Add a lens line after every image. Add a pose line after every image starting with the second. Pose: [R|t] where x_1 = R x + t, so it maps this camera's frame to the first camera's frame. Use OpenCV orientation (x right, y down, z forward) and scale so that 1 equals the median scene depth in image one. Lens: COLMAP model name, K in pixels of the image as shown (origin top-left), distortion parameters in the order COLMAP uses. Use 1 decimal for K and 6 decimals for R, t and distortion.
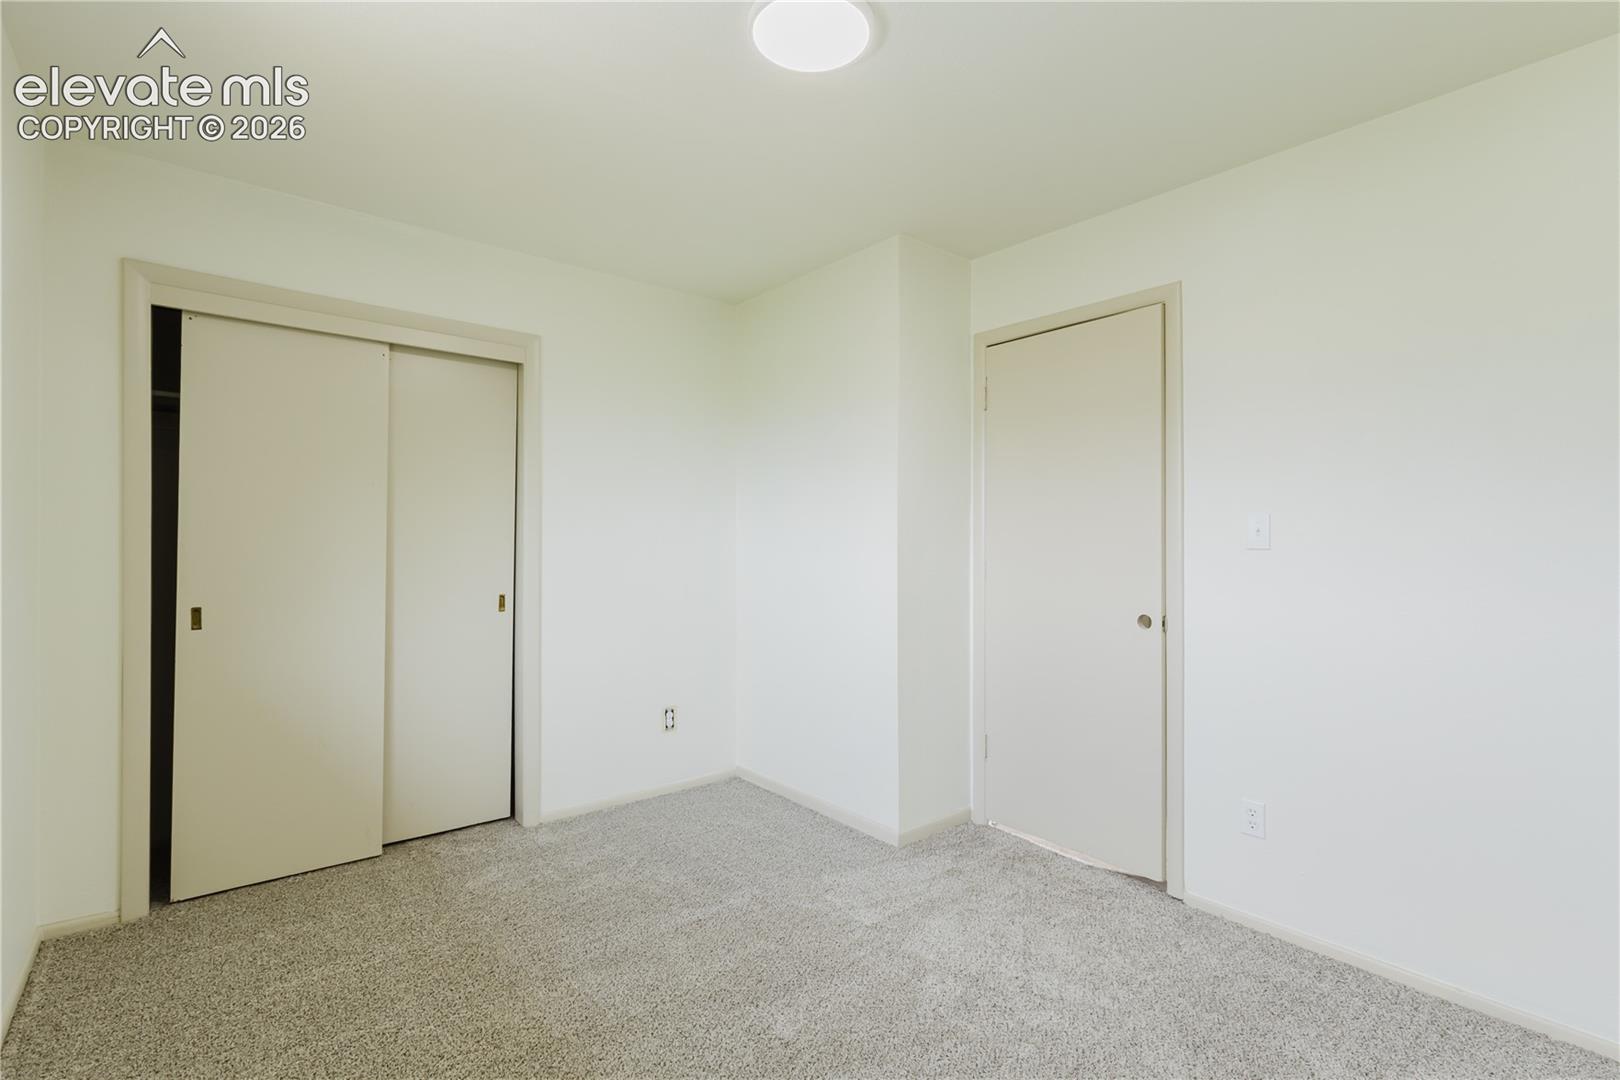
lens RADIAL K [[735.9, 0, 808.3], [0, 735.9, 527.6], [0, 0, 1]] dist [-0.004144, 0.001322]
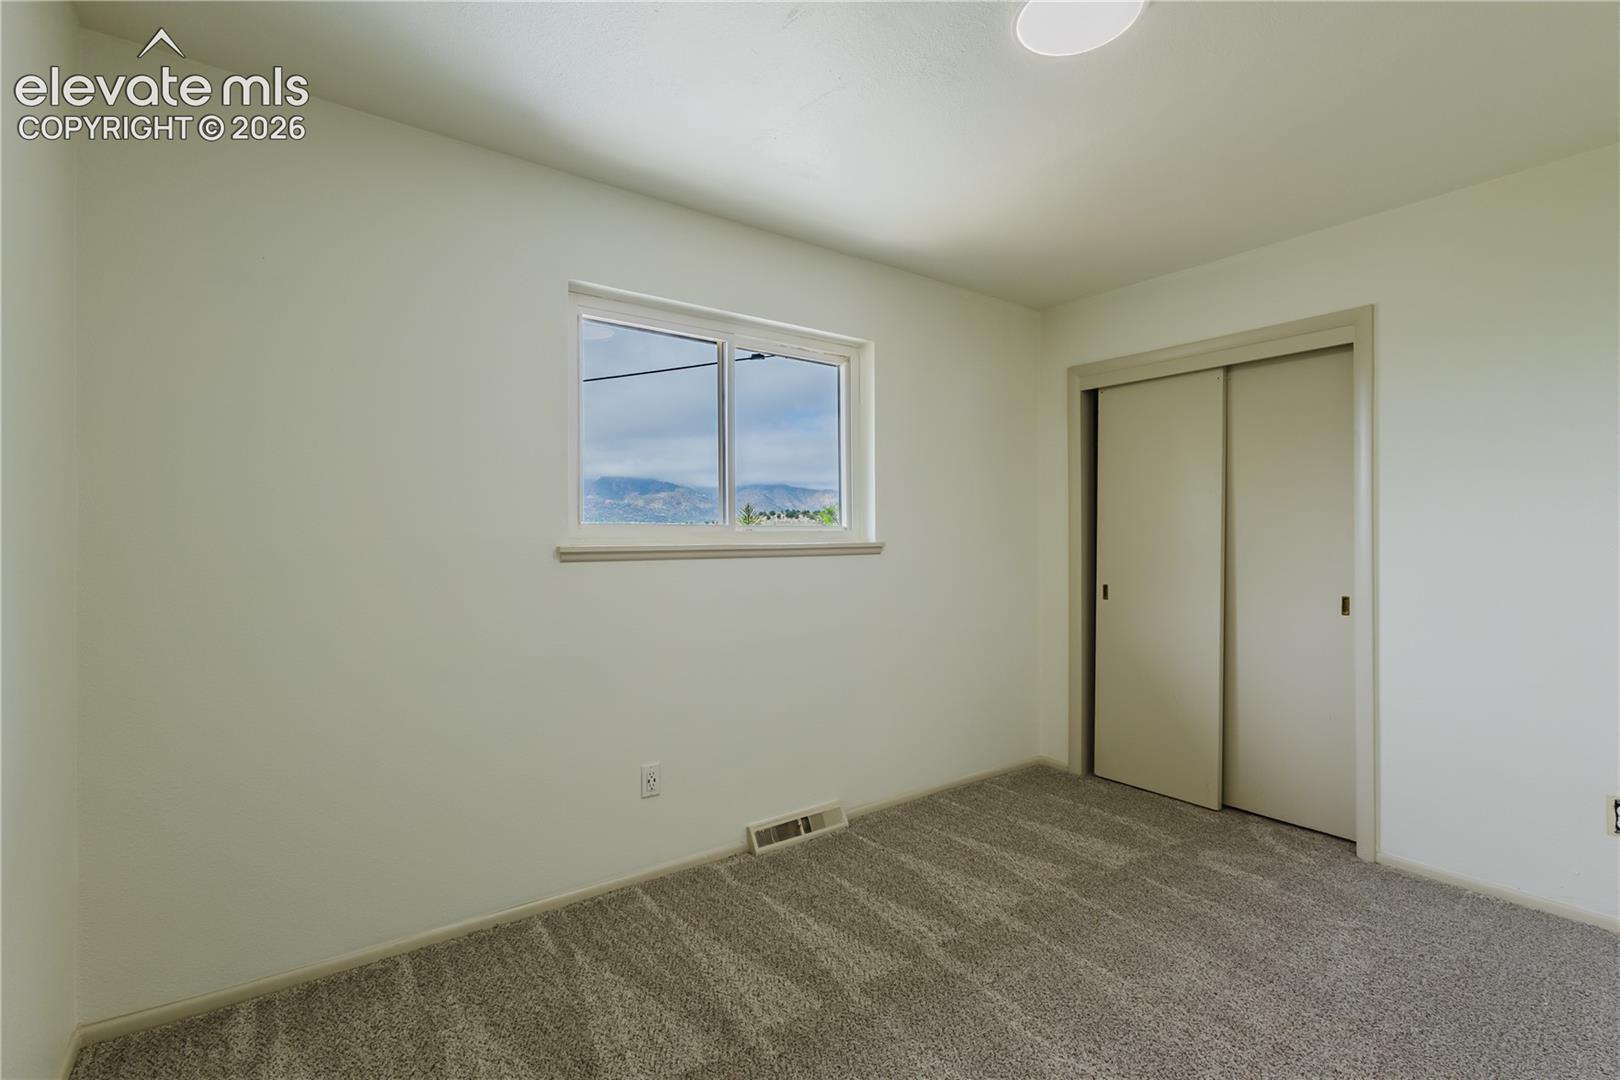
lens RADIAL K [[735.9, 0, 822.2], [0, 735.9, 534.1], [0, 0, 1]] dist [-0.004144, 0.001322]
pose [[-0.048680, -0.013822, -0.998719, 0.687815], [0.015565, 0.999772, -0.014595, 0.018710], [0.998693, -0.016256, -0.048454, 0.495915]]
